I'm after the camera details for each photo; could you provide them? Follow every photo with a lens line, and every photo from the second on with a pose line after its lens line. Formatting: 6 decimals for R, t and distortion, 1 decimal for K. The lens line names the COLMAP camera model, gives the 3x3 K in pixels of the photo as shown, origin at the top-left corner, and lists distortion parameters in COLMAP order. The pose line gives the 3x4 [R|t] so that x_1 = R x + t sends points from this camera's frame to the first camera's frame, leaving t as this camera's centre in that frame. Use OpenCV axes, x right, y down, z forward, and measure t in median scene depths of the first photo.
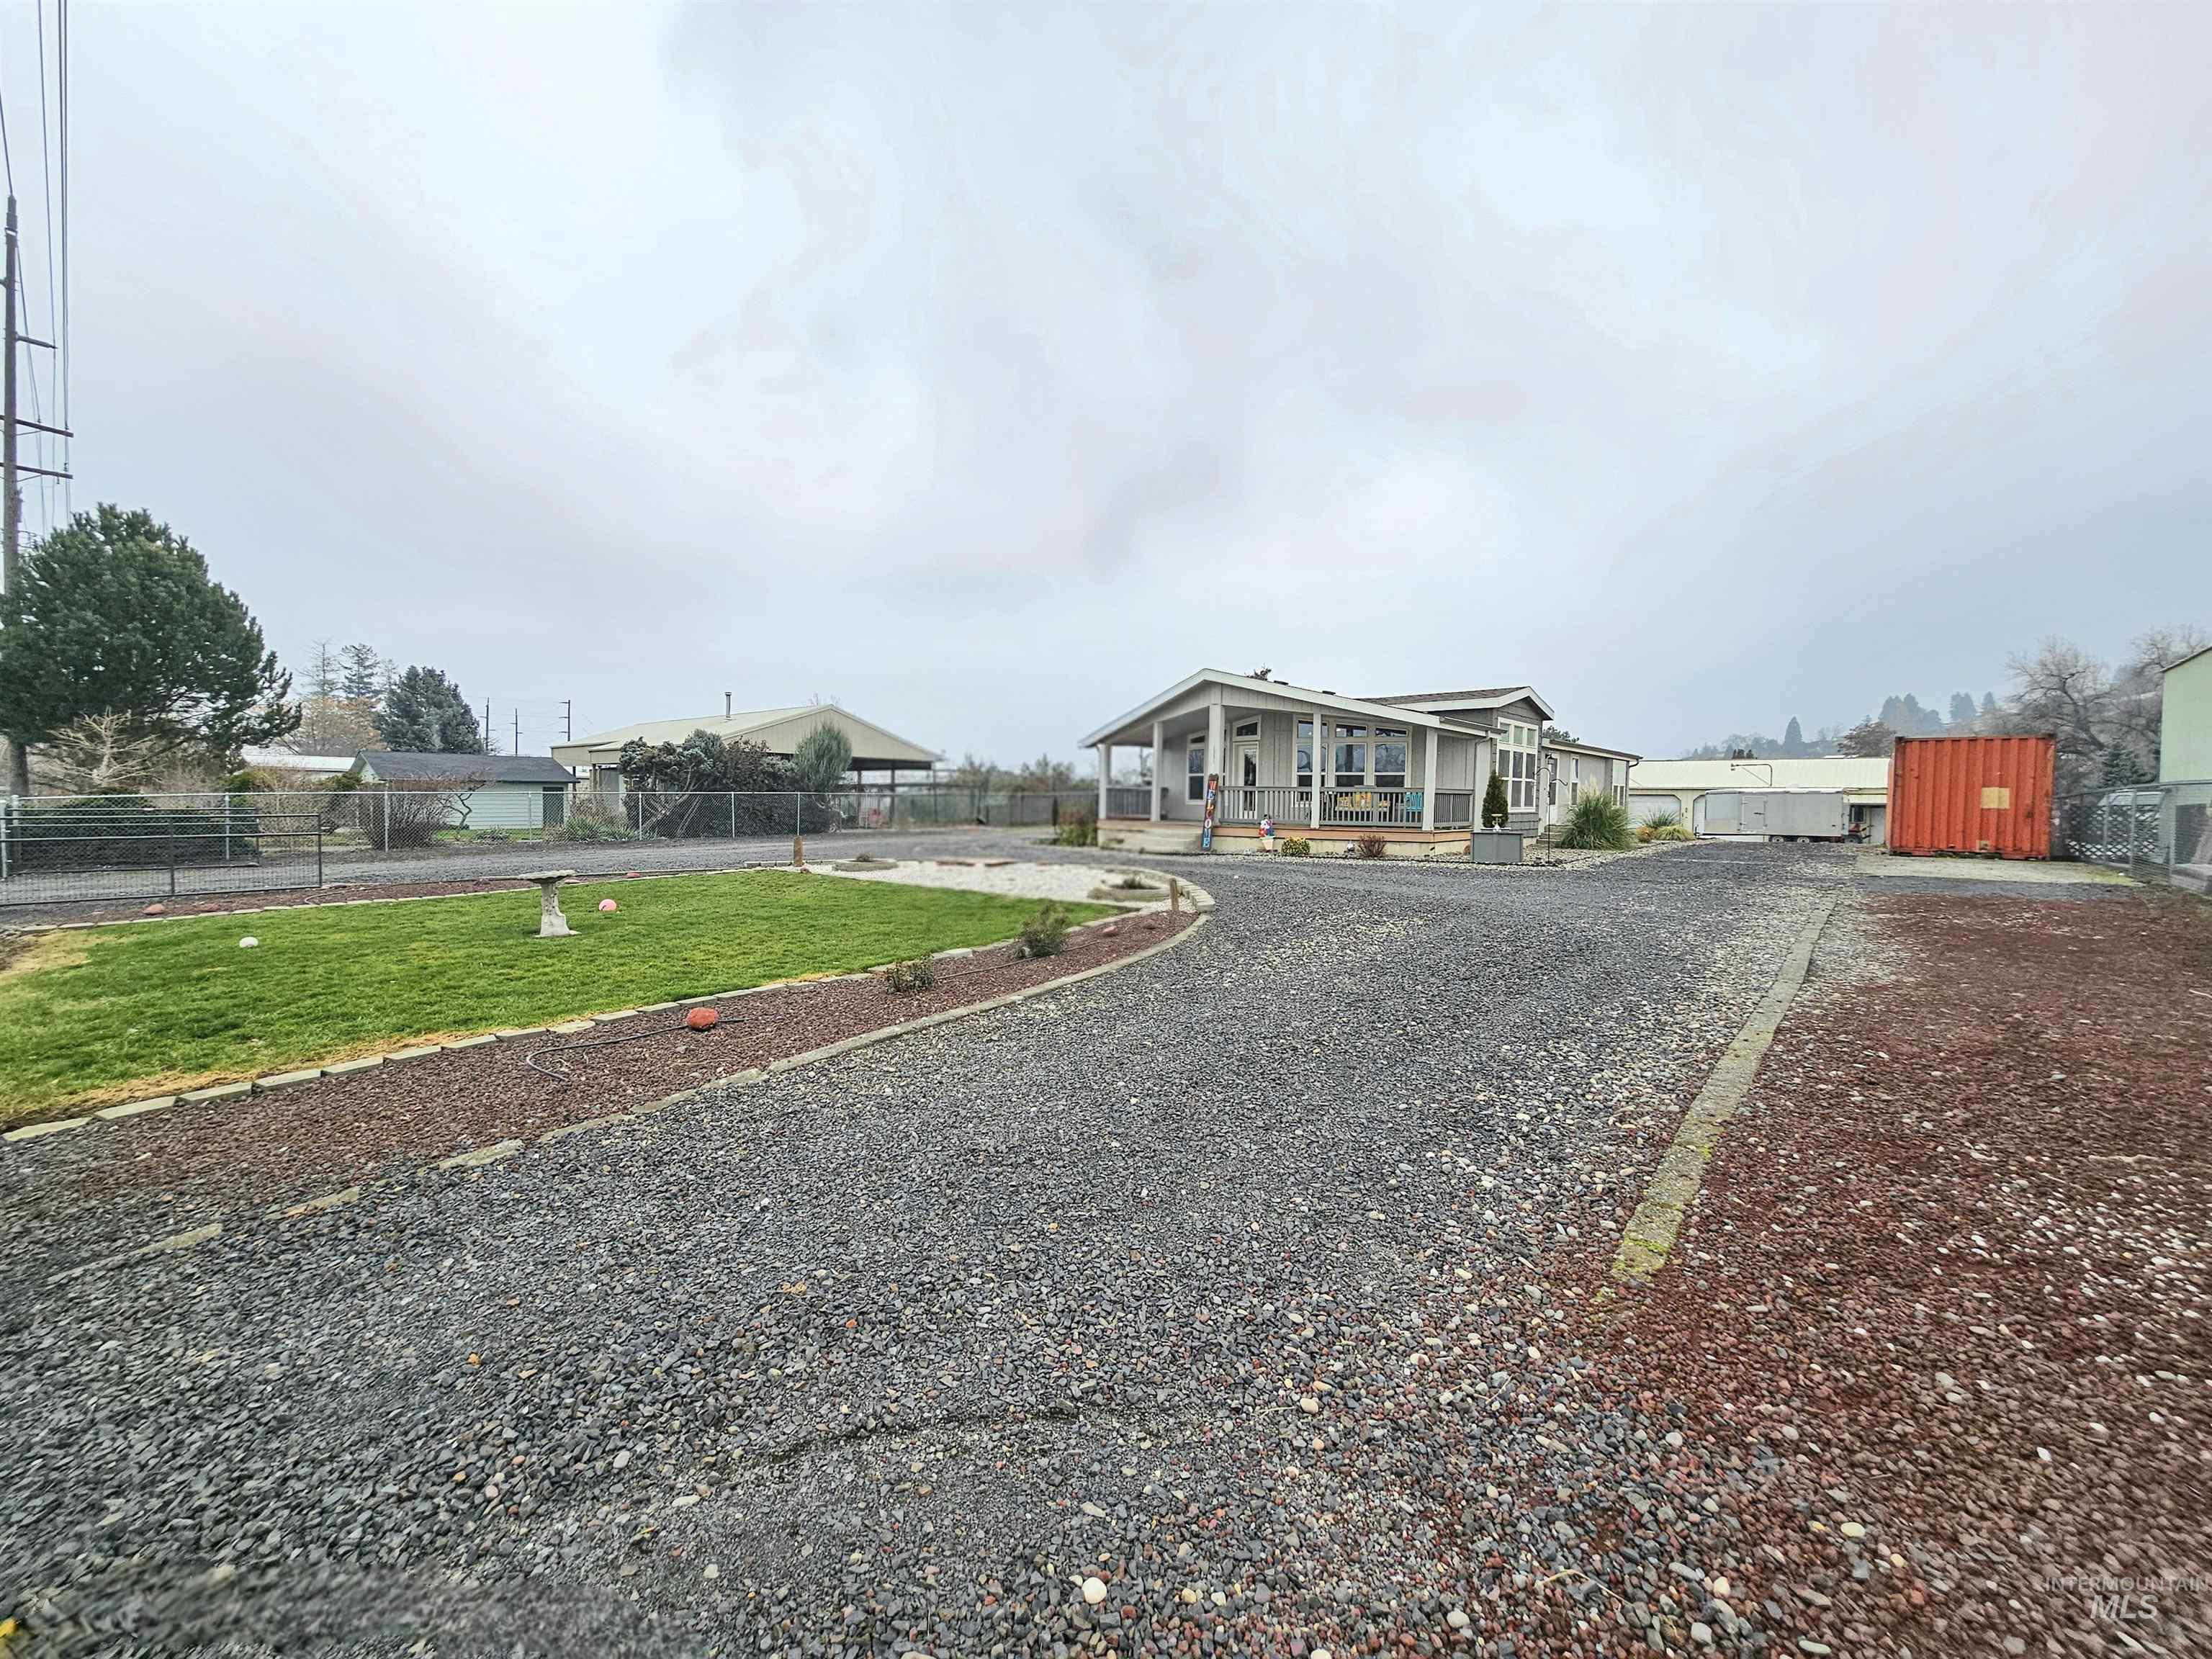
lens RADIAL K [[934.1, 0, 1095.7], [0, 934.1, 828.9], [0, 0, 1]] dist [-0.002067, 0.000663]
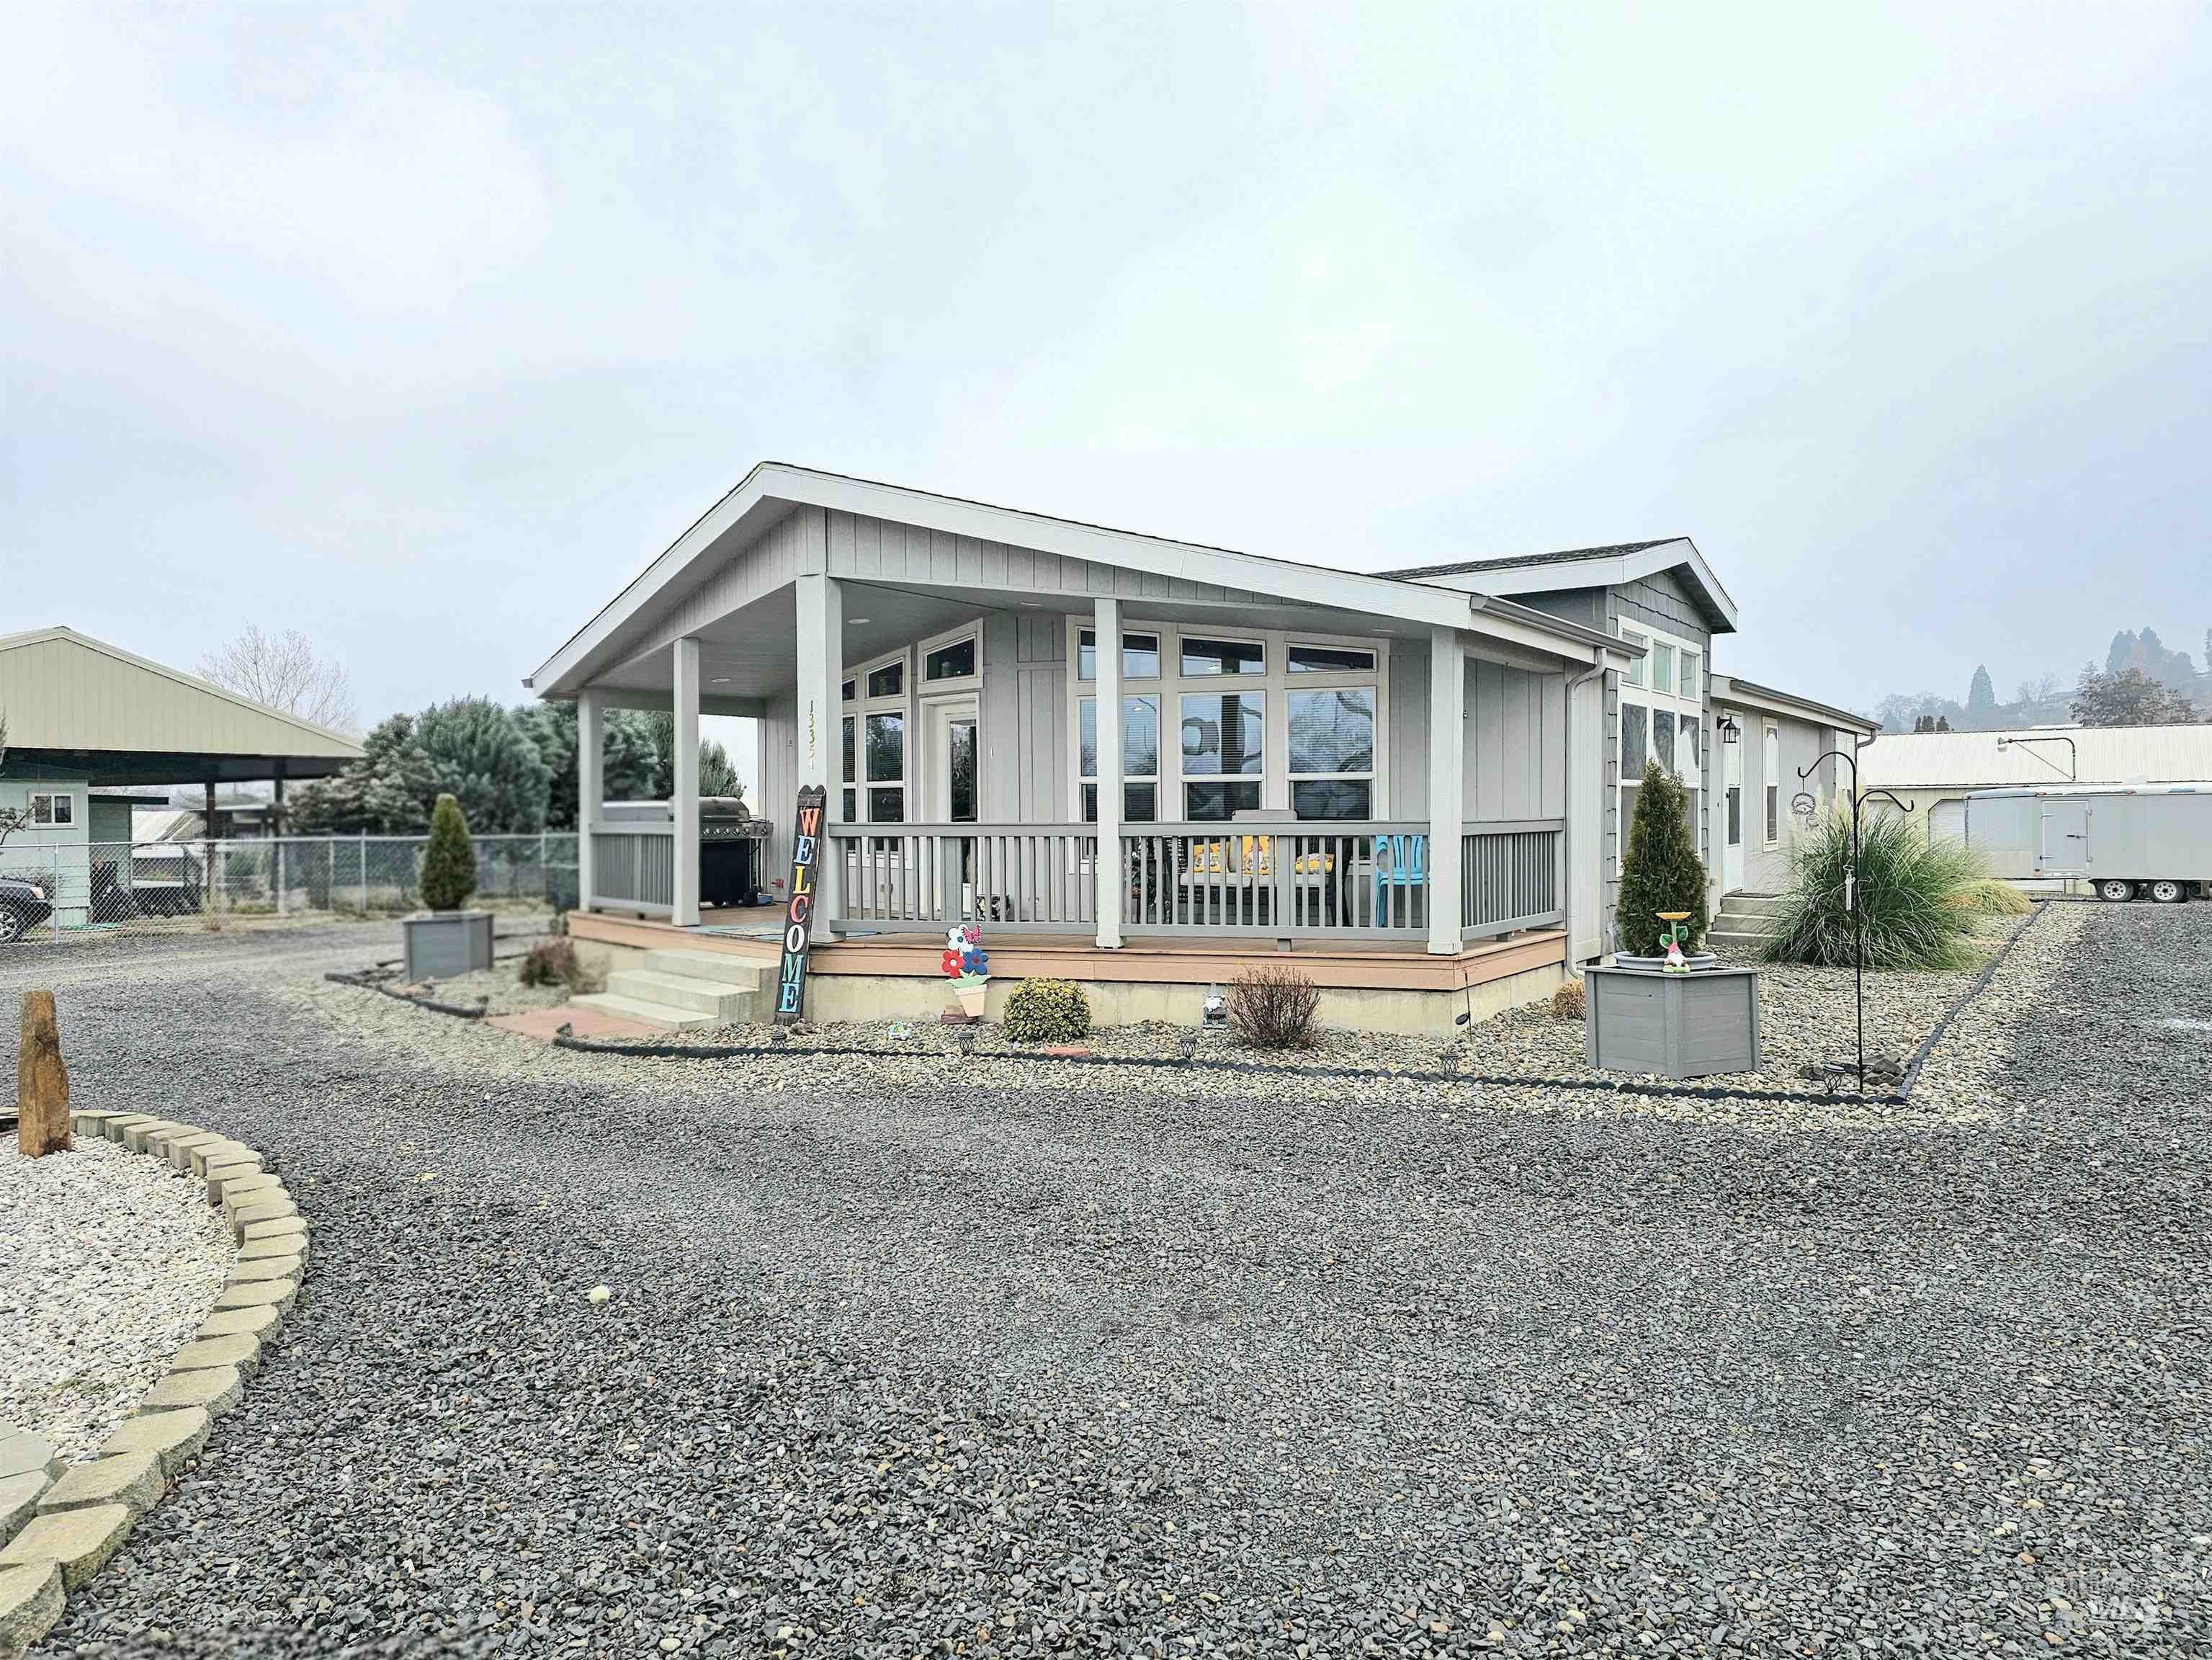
lens RADIAL K [[1504.0, 0, 1106.0], [0, 1504.0, 830.0], [0, 0, 1]] dist [0.000885, 0.000447]
pose [[0.991437, -0.022972, 0.128552, 0.160672], [0.025572, 0.999500, -0.018608, -0.030621], [-0.128060, 0.021736, 0.991528, 0.460651]]
